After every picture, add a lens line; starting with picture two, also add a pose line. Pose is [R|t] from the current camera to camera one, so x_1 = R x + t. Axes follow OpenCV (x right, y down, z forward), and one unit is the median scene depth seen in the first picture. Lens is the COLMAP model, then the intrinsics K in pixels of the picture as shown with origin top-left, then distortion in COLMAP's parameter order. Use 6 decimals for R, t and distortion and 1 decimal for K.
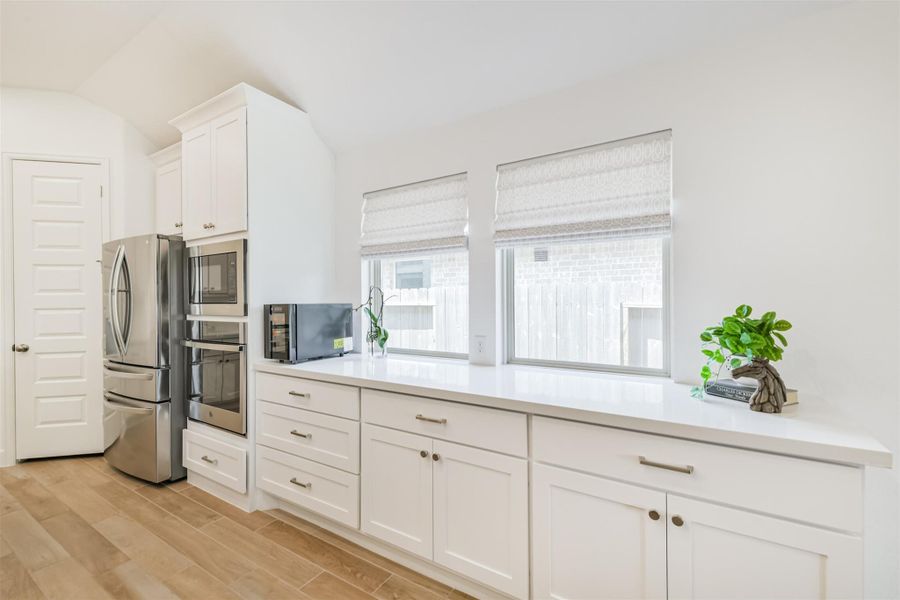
lens RADIAL K [[392.3, 0, 450.6], [0, 392.3, 299.5], [0, 0, 1]] dist [0.002743, -0.000009]
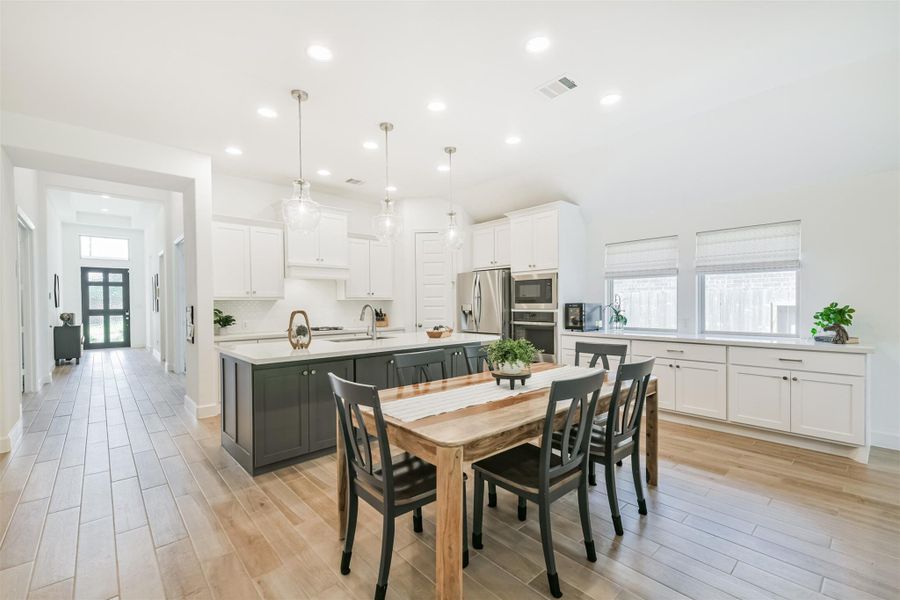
lens RADIAL K [[384.3, 0, 449.6], [0, 384.3, 306.6], [0, 0, 1]] dist [0.006786, -0.000084]
pose [[0.959399, 0.001241, -0.282049, -0.503024], [0.002764, 0.999901, 0.013799, -0.000273], [0.282038, -0.014018, 0.959301, -1.162500]]
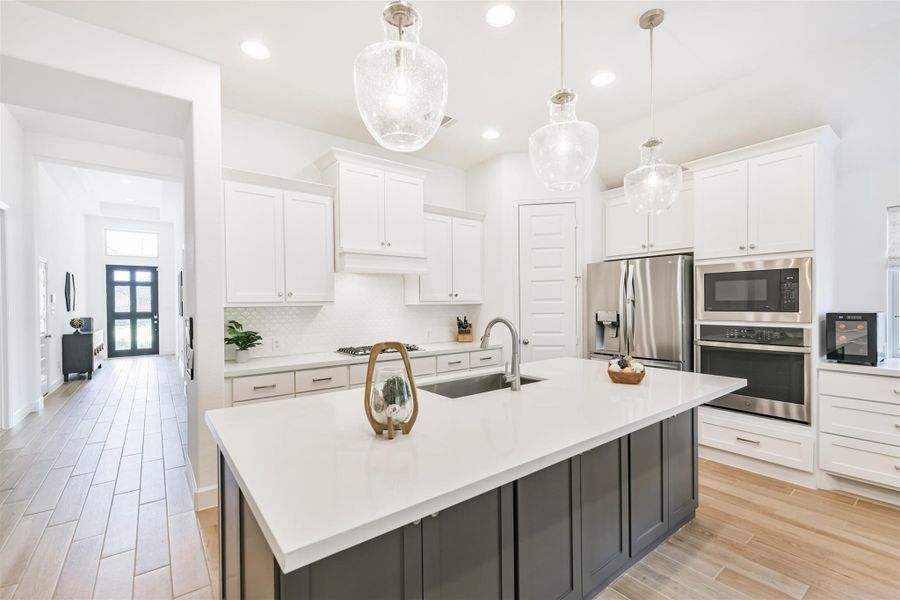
lens RADIAL K [[391.2, 0, 447.5], [0, 391.2, 304.1], [0, 0, 1]] dist [-0.000103, -0.001043]
pose [[0.929459, -0.000083, -0.368926, -1.119701], [0.003999, 0.999944, 0.009849, -0.029975], [0.368905, -0.010630, 0.929406, -0.493725]]
